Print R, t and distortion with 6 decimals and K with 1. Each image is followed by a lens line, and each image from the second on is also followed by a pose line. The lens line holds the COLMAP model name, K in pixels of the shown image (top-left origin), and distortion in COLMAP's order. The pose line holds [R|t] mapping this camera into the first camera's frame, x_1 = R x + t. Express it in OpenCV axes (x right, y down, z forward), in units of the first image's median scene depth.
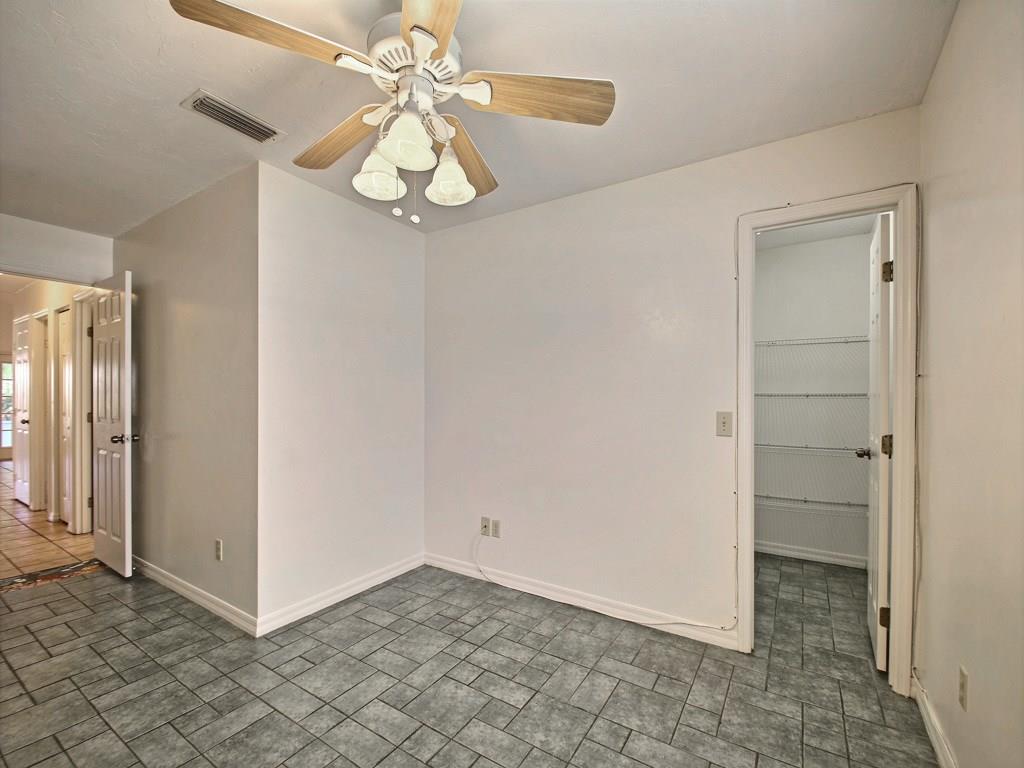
lens RADIAL K [[460.8, 0, 511.8], [0, 460.8, 391.4], [0, 0, 1]] dist [0.003132, -0.005260]
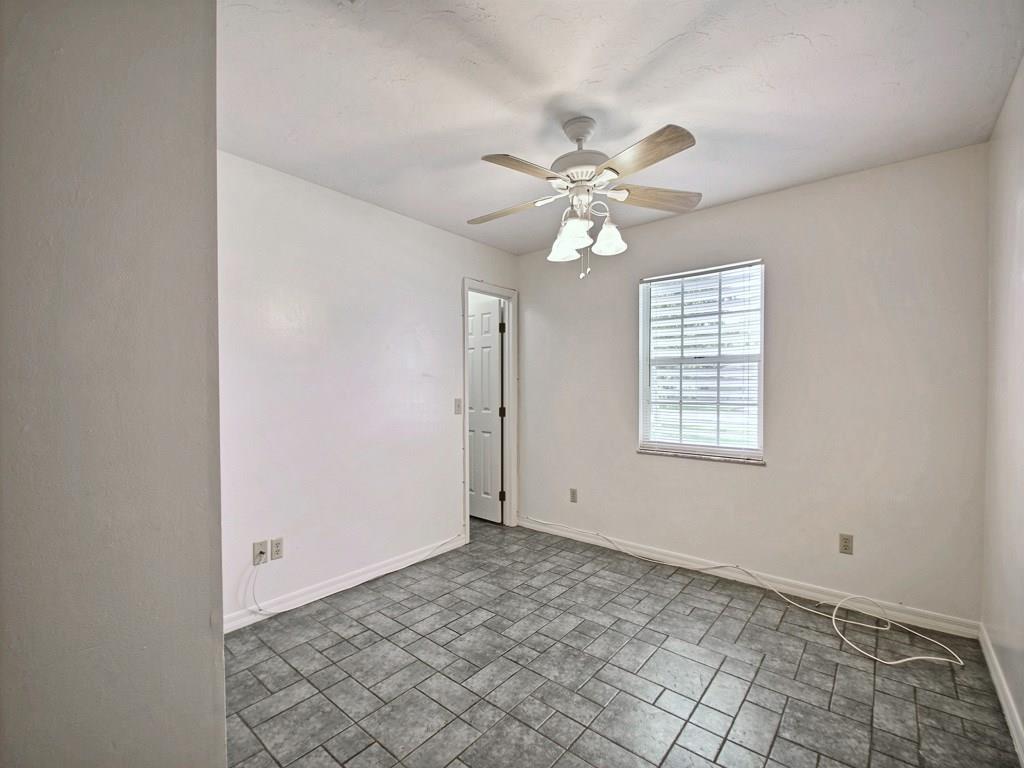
lens RADIAL K [[460.8, 0, 511.3], [0, 460.8, 386.1], [0, 0, 1]] dist [0.003132, -0.005260]
pose [[0.102713, 0.001663, 0.994710, -1.109288], [-0.006416, 0.999979, -0.001010, 0.002602], [-0.994690, -0.006278, 0.102722, 0.668760]]
